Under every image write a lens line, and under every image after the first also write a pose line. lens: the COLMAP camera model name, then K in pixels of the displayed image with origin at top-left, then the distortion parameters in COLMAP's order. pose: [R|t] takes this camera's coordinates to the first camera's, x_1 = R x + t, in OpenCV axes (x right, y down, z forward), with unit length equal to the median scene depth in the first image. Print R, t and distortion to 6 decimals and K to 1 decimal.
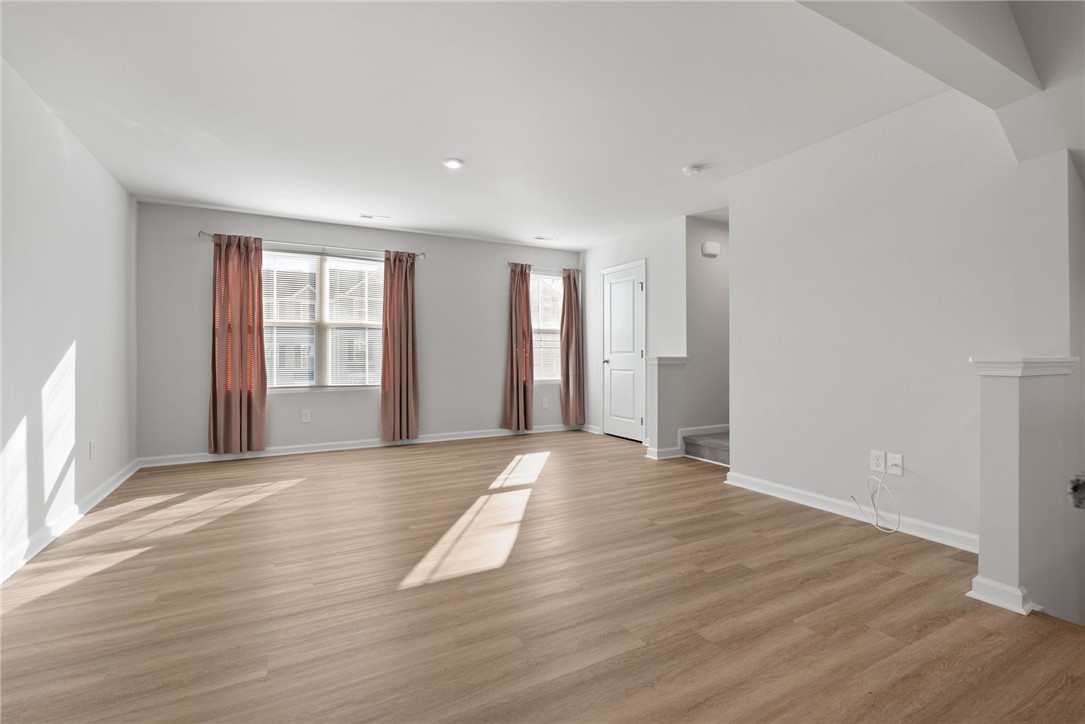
lens RADIAL K [[489.9, 0, 546.2], [0, 489.9, 354.7], [0, 0, 1]] dist [-0.008102, 0.002252]
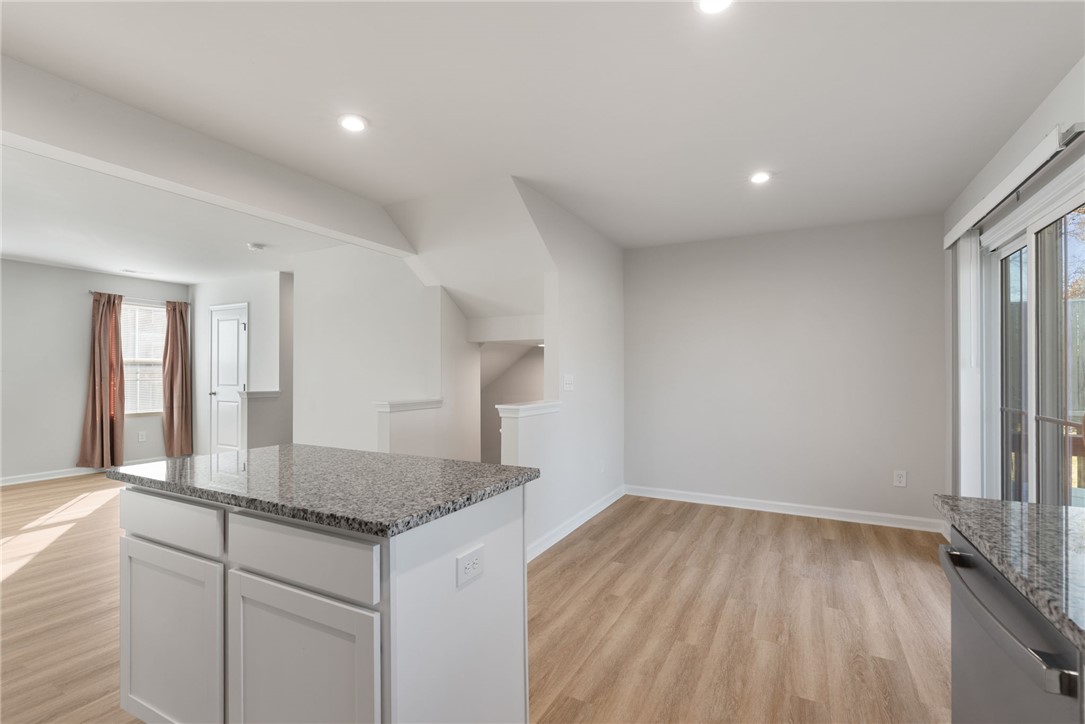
lens RADIAL K [[489.9, 0, 544.6], [0, 489.9, 368.2], [0, 0, 1]] dist [-0.008102, 0.002252]
pose [[0.833675, 0.006774, 0.552213, 0.147917], [-0.003357, 0.999968, -0.007199, -0.038761], [-0.552245, 0.004148, 0.833672, -0.293352]]
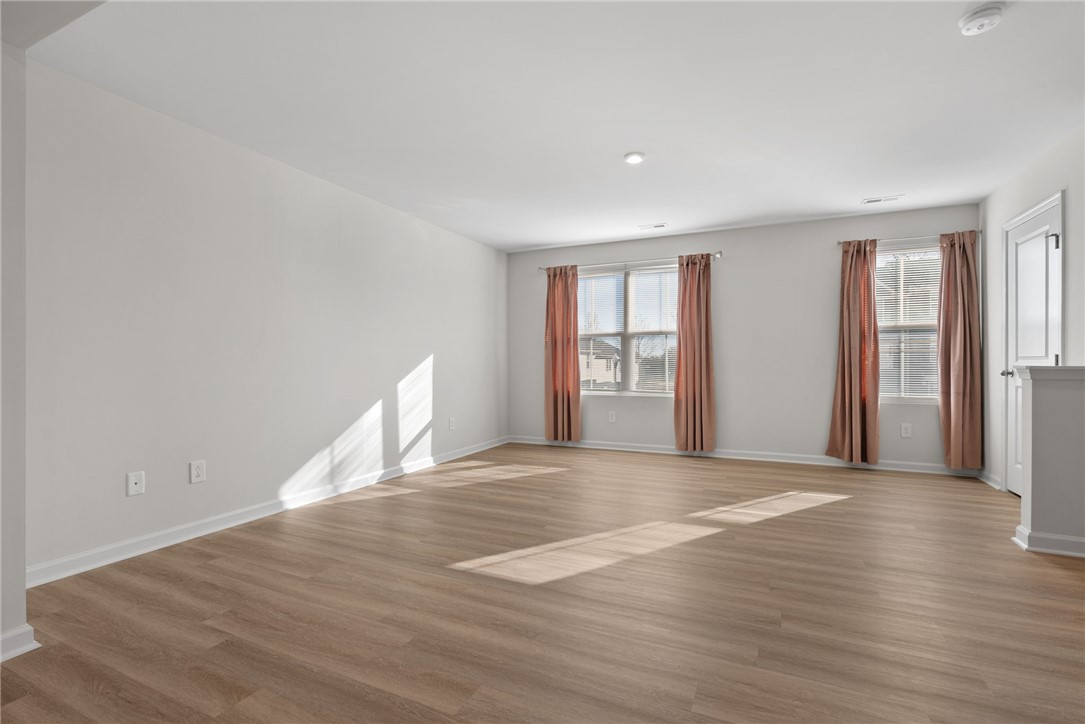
lens RADIAL K [[489.9, 0, 551.4], [0, 489.9, 364.9], [0, 0, 1]] dist [-0.008102, 0.002252]
pose [[0.598909, 0.005365, -0.800799, 0.290537], [0.001012, 0.999972, 0.007456, -0.001762], [0.800817, -0.005276, 0.598886, 0.193157]]
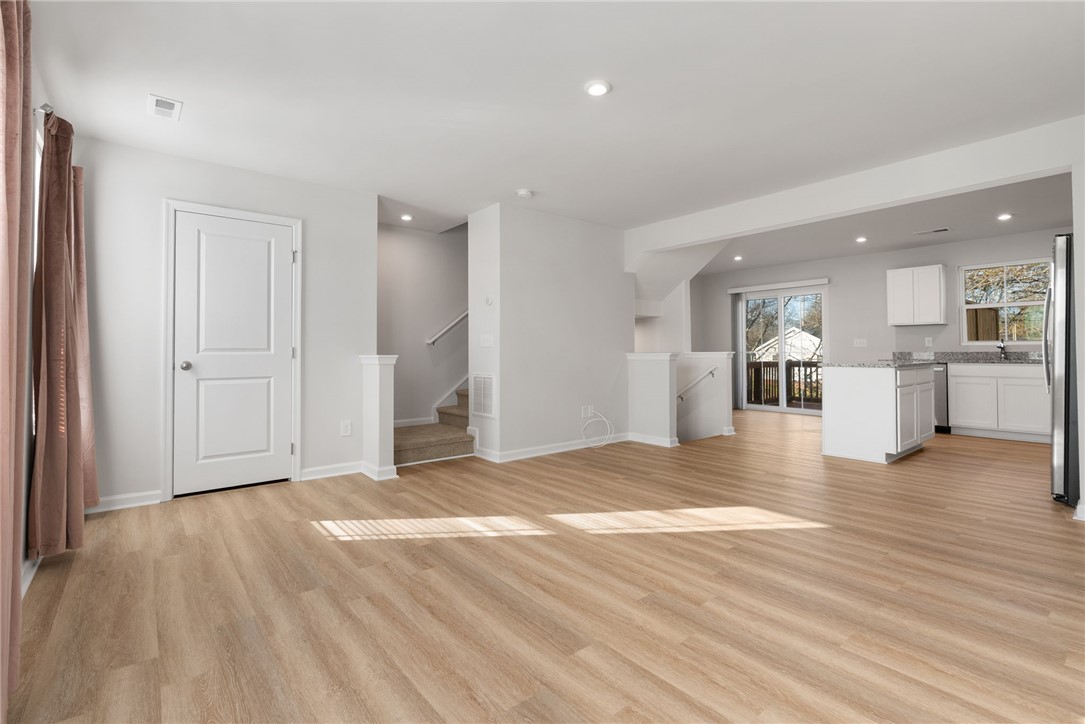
lens RADIAL K [[489.9, 0, 560.1], [0, 489.9, 340.5], [0, 0, 1]] dist [-0.008102, 0.002252]
pose [[-0.196474, 0.020086, 0.980303, -0.551695], [0.008046, 0.999790, -0.018873, -0.001253], [-0.980476, 0.004180, -0.196594, 0.747686]]
